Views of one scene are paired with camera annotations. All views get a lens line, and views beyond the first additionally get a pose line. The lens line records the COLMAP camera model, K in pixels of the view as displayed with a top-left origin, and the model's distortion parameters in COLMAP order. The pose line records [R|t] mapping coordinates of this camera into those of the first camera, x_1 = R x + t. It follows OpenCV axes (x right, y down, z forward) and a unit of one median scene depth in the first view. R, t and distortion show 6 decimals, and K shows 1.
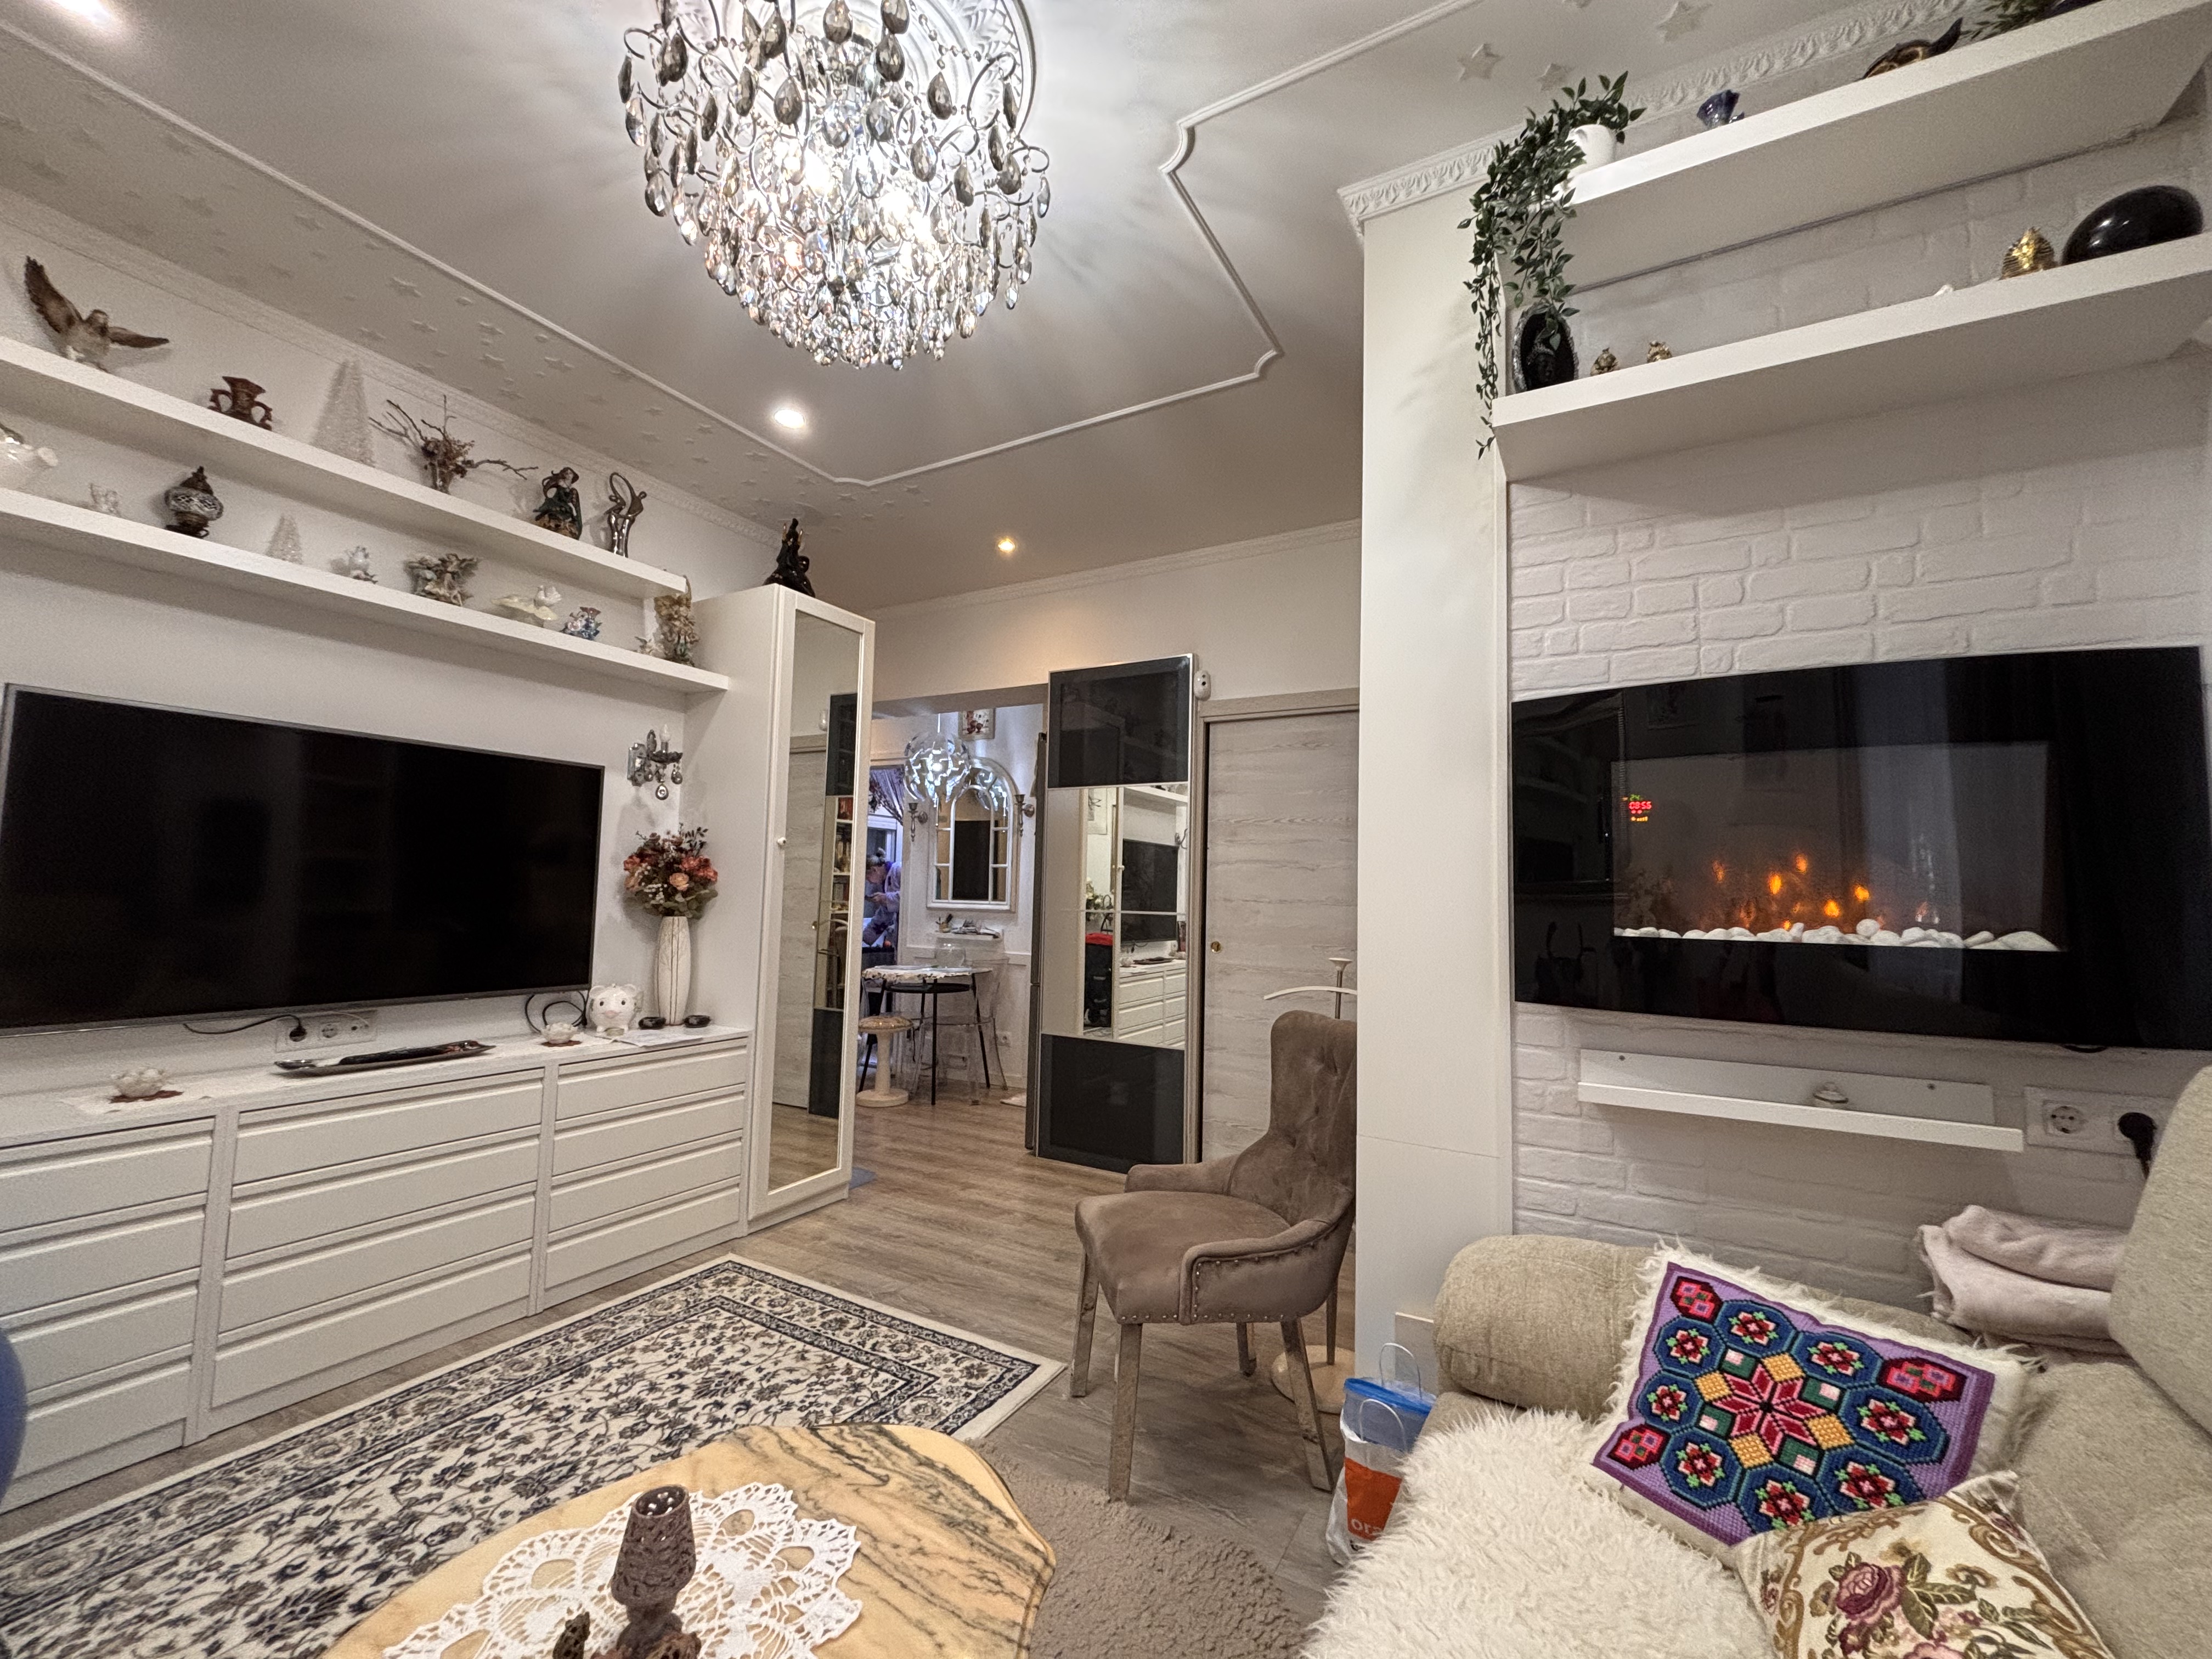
lens RADIAL K [[880.5, 0, 1103.0], [0, 880.5, 825.0], [0, 0, 1]] dist [-0.000029, 0.000489]
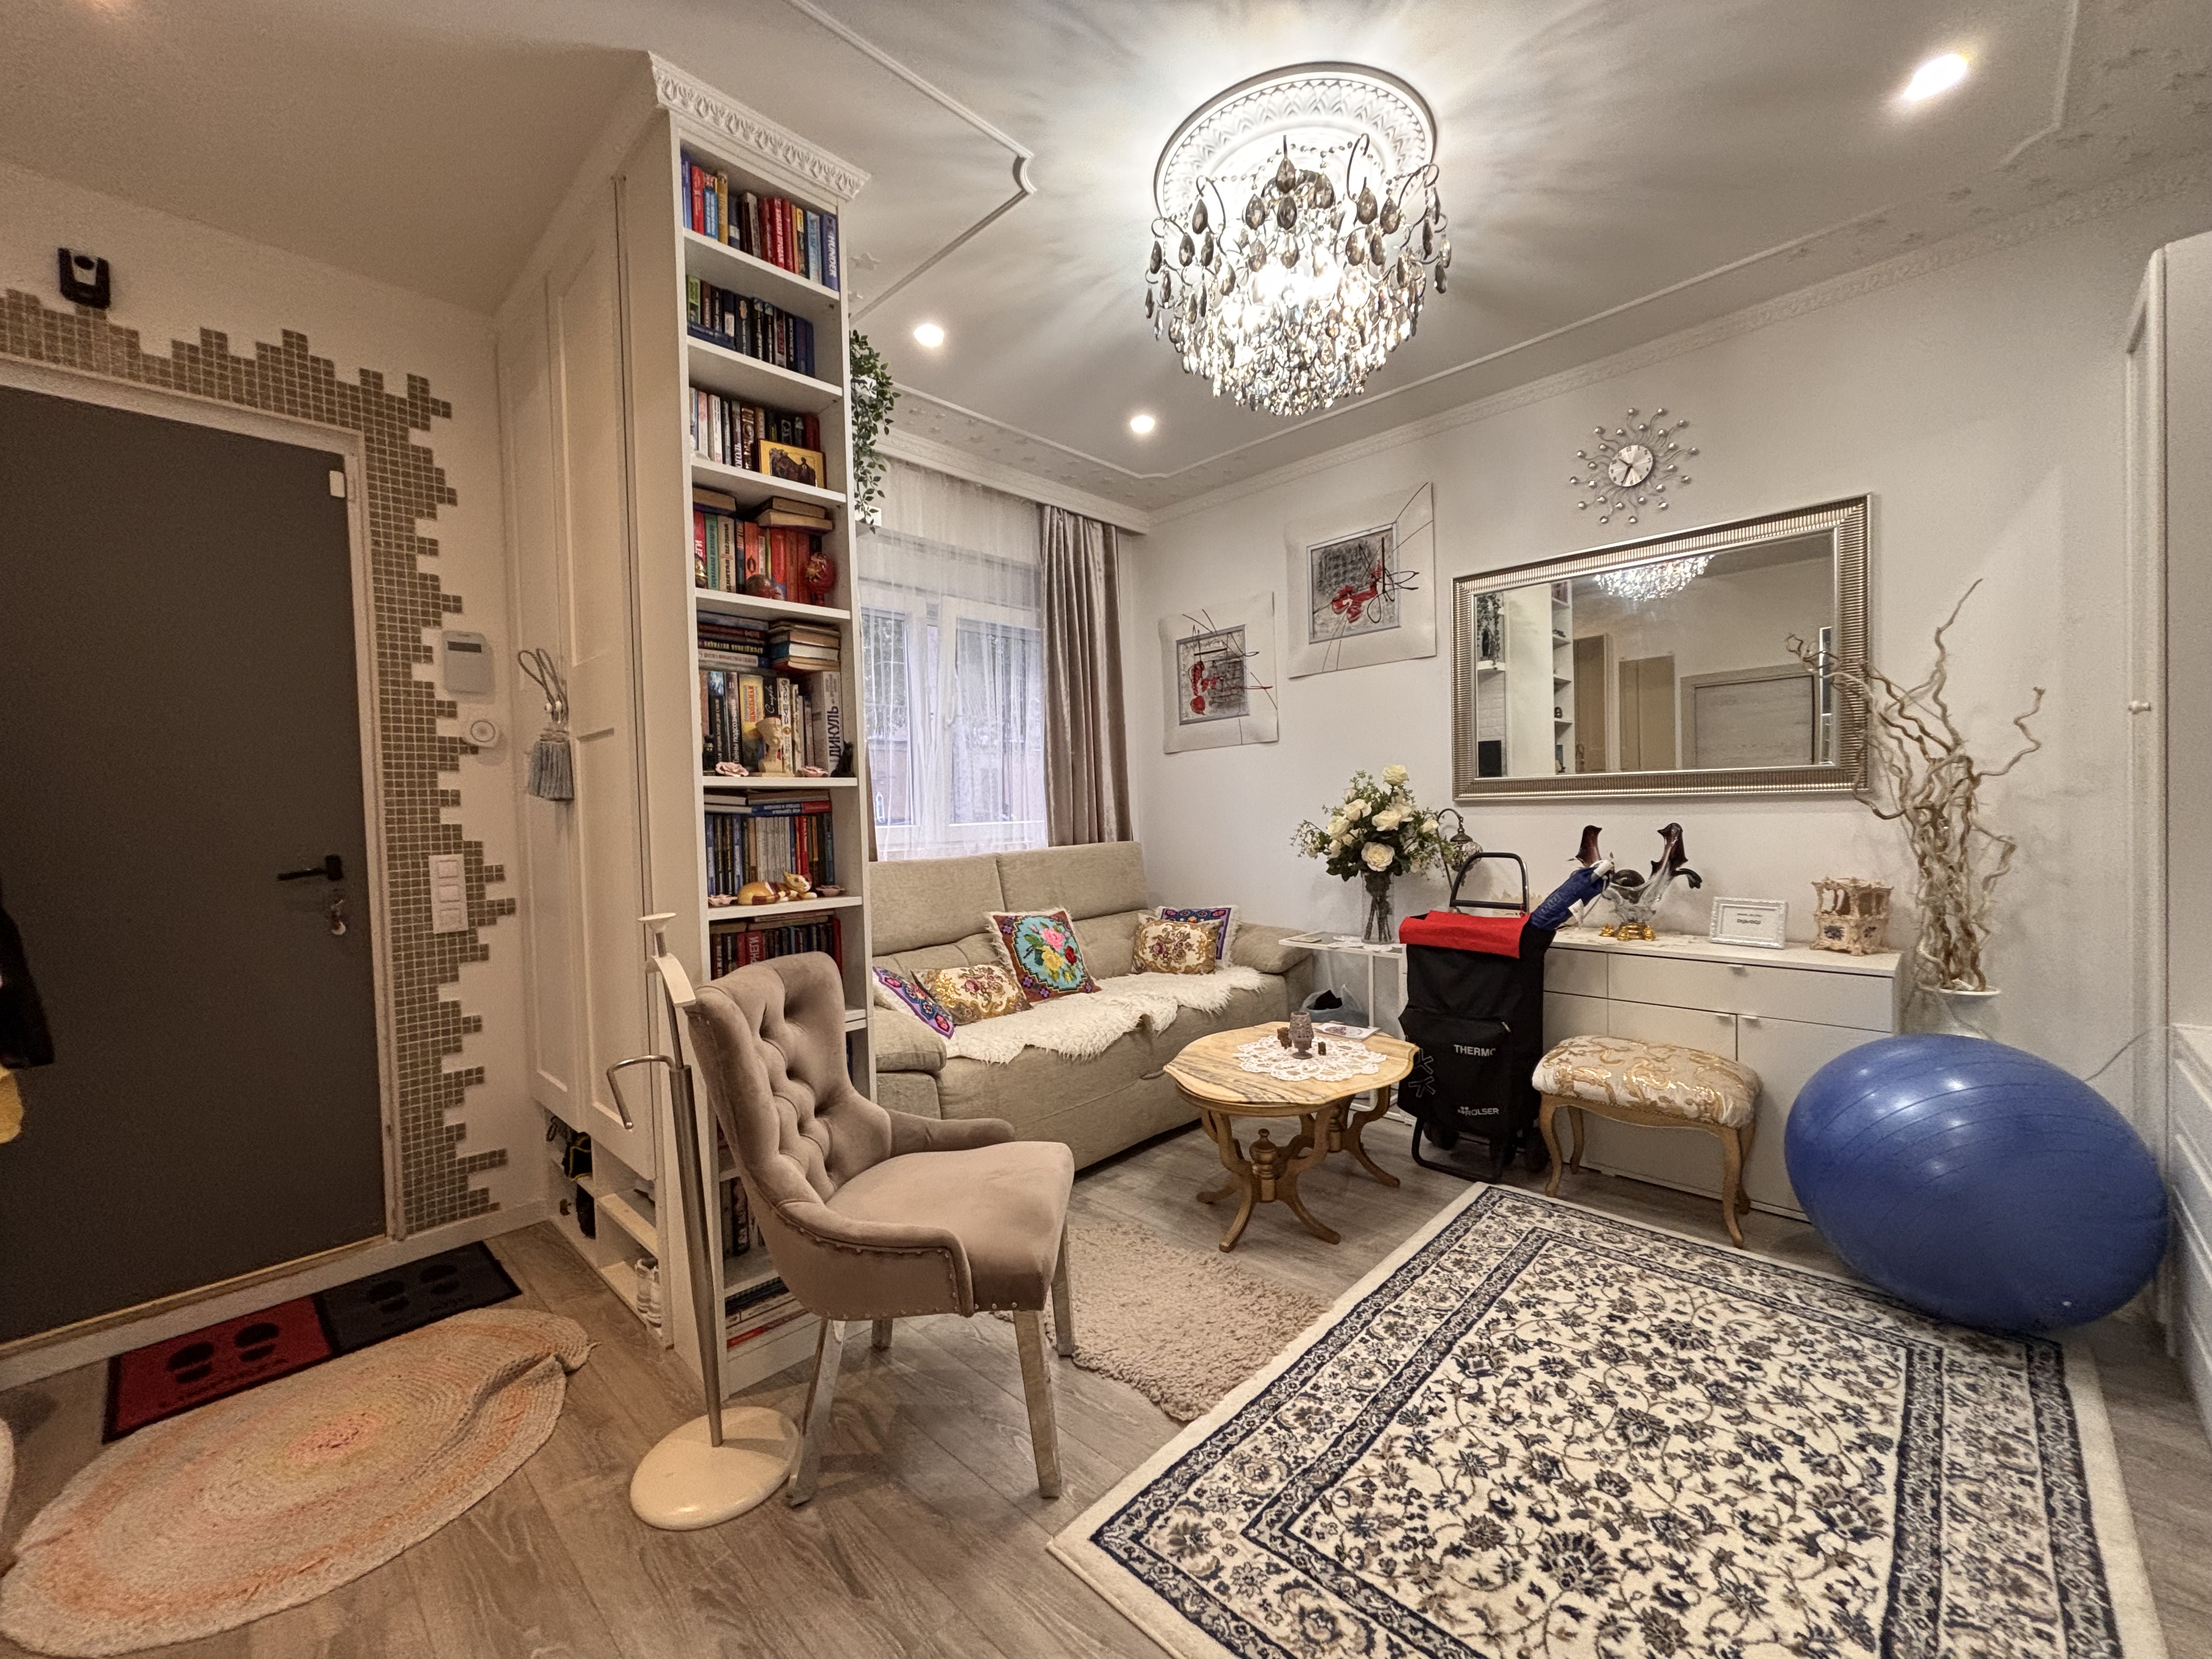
lens RADIAL K [[880.5, 0, 1103.0], [0, 880.5, 825.0], [0, 0, 1]] dist [-0.000029, 0.000489]
pose [[-0.968832, -0.000033, 0.247717, -0.251209], [-0.012293, 0.998774, -0.047944, 0.119702], [-0.247412, -0.049495, -0.967645, 1.712034]]
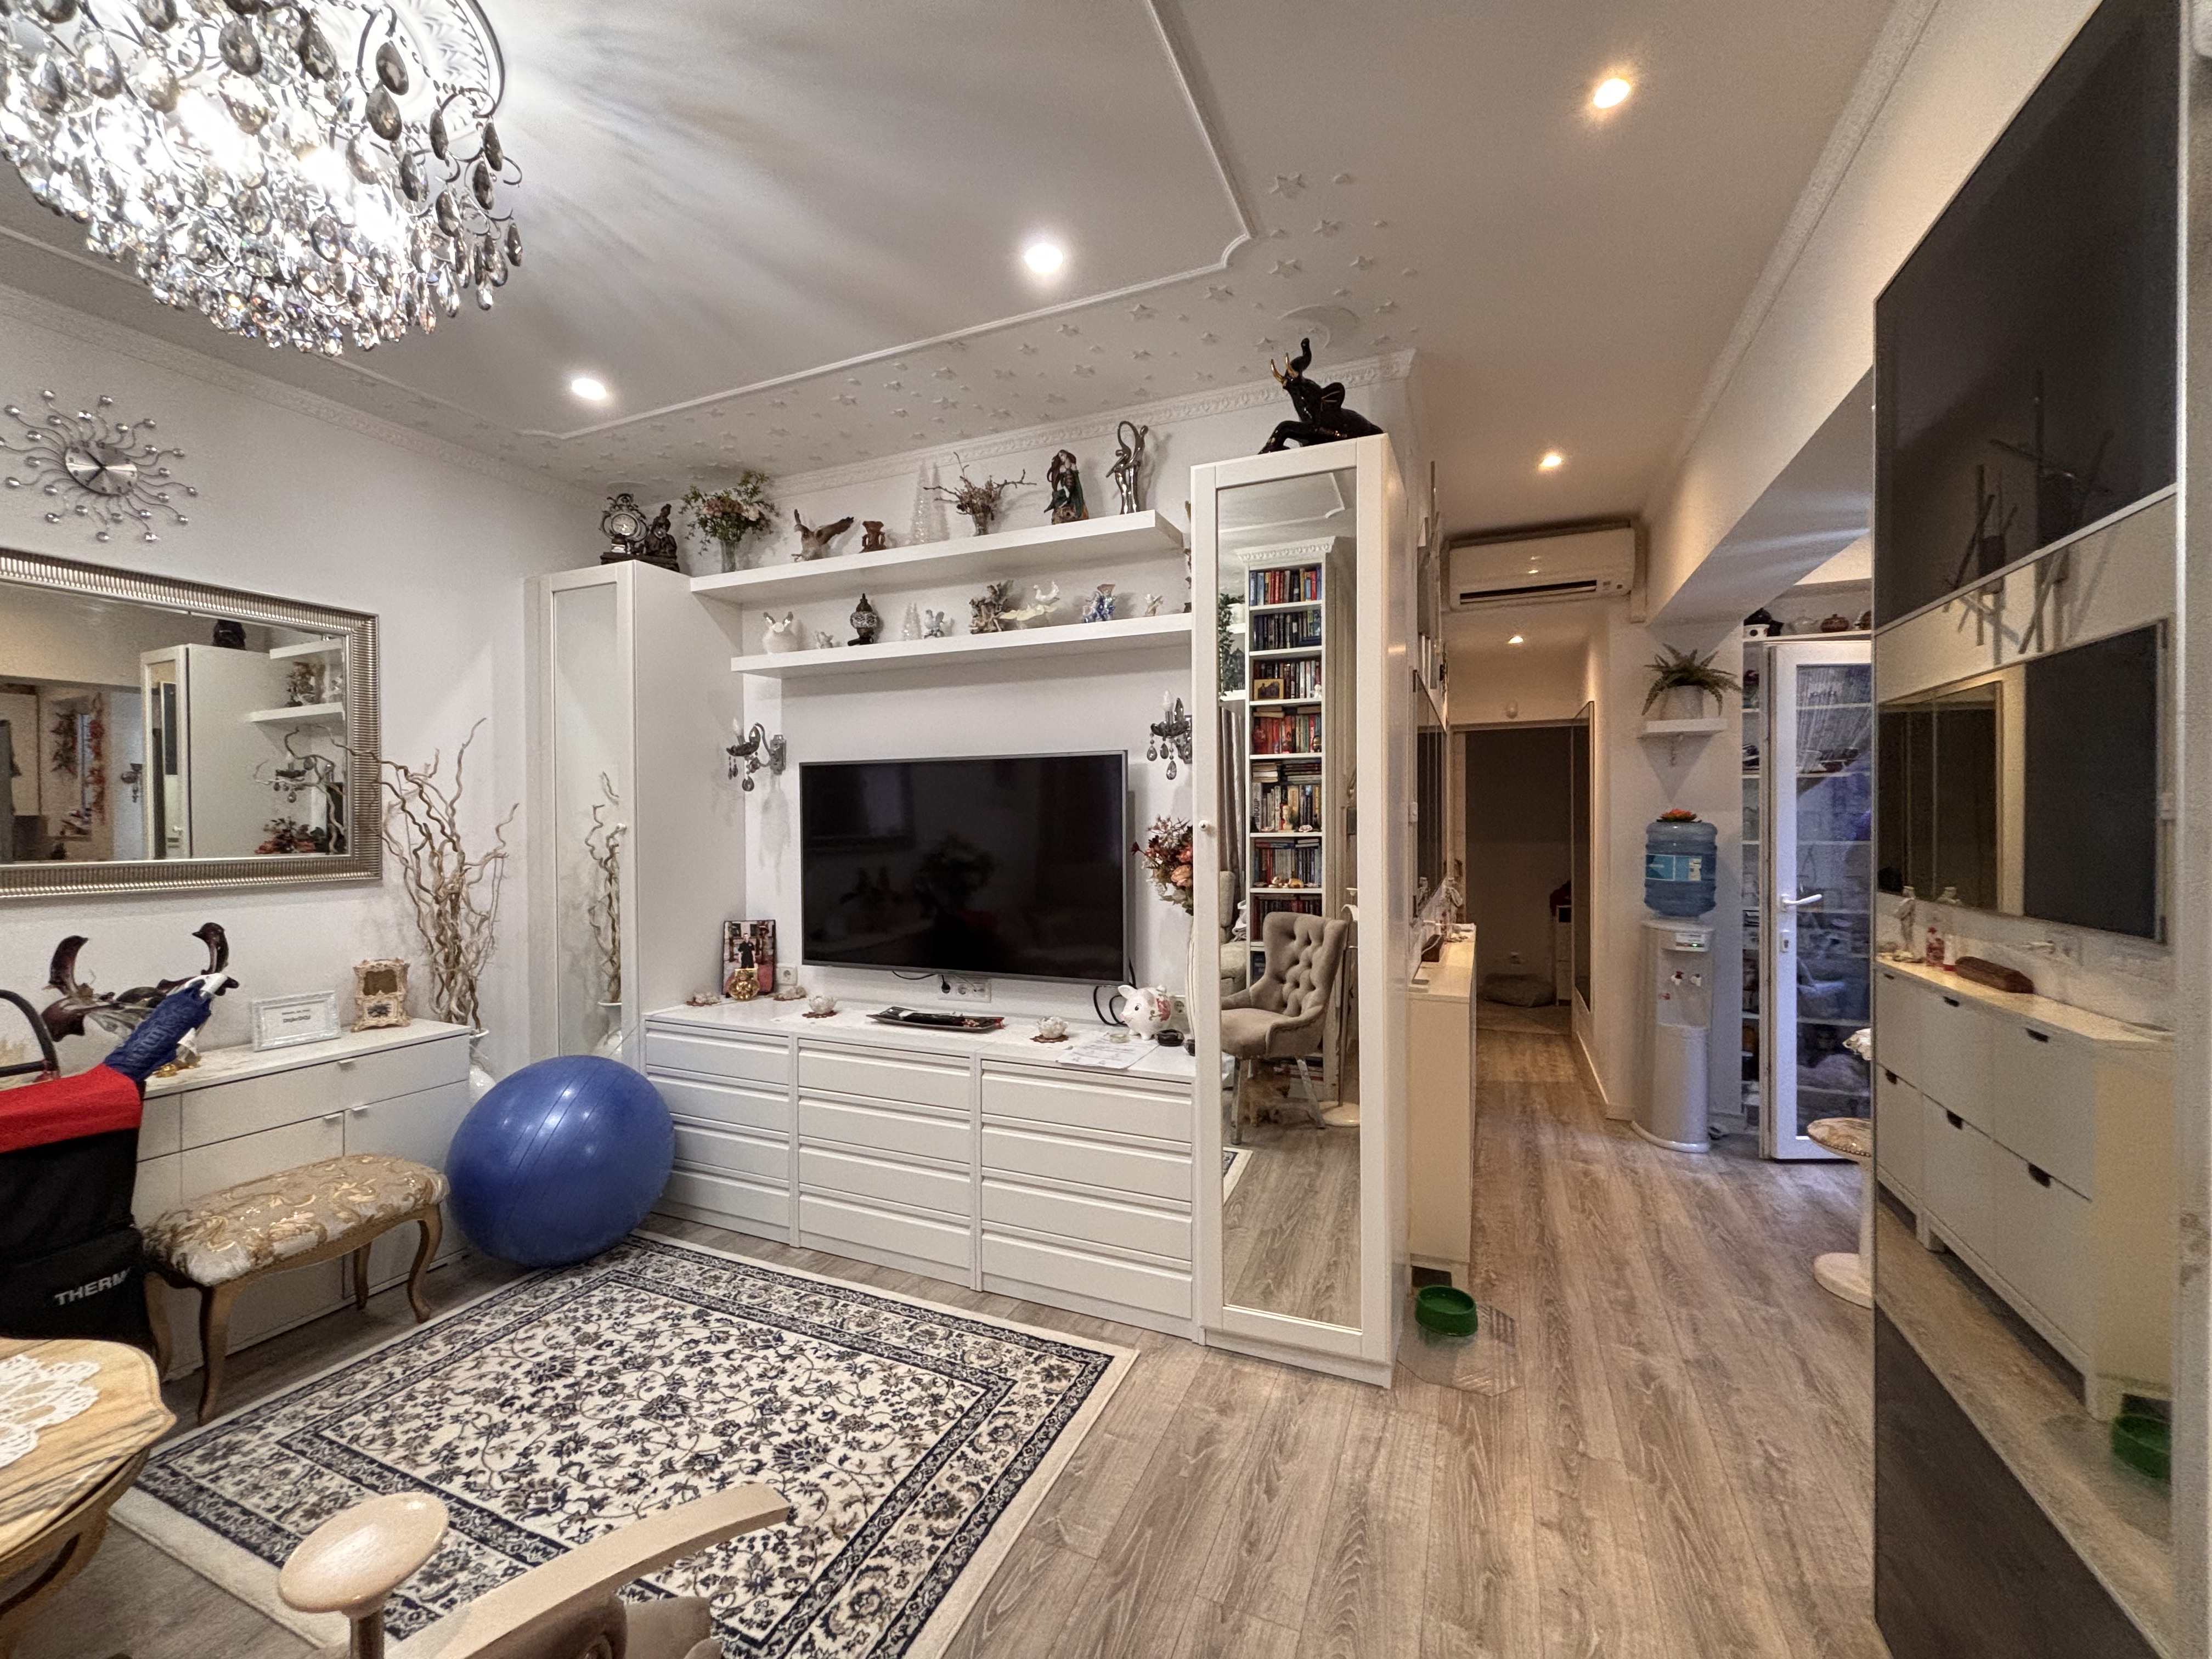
lens RADIAL K [[883.8, 0, 1106.0], [0, 883.8, 829.5], [0, 0, 1]] dist [-0.008642, 0.000520]
pose [[0.120399, -0.016523, -0.992588, 0.496451], [0.083815, 0.996461, -0.006421, 0.028164], [0.989181, -0.082421, 0.121358, 1.226116]]
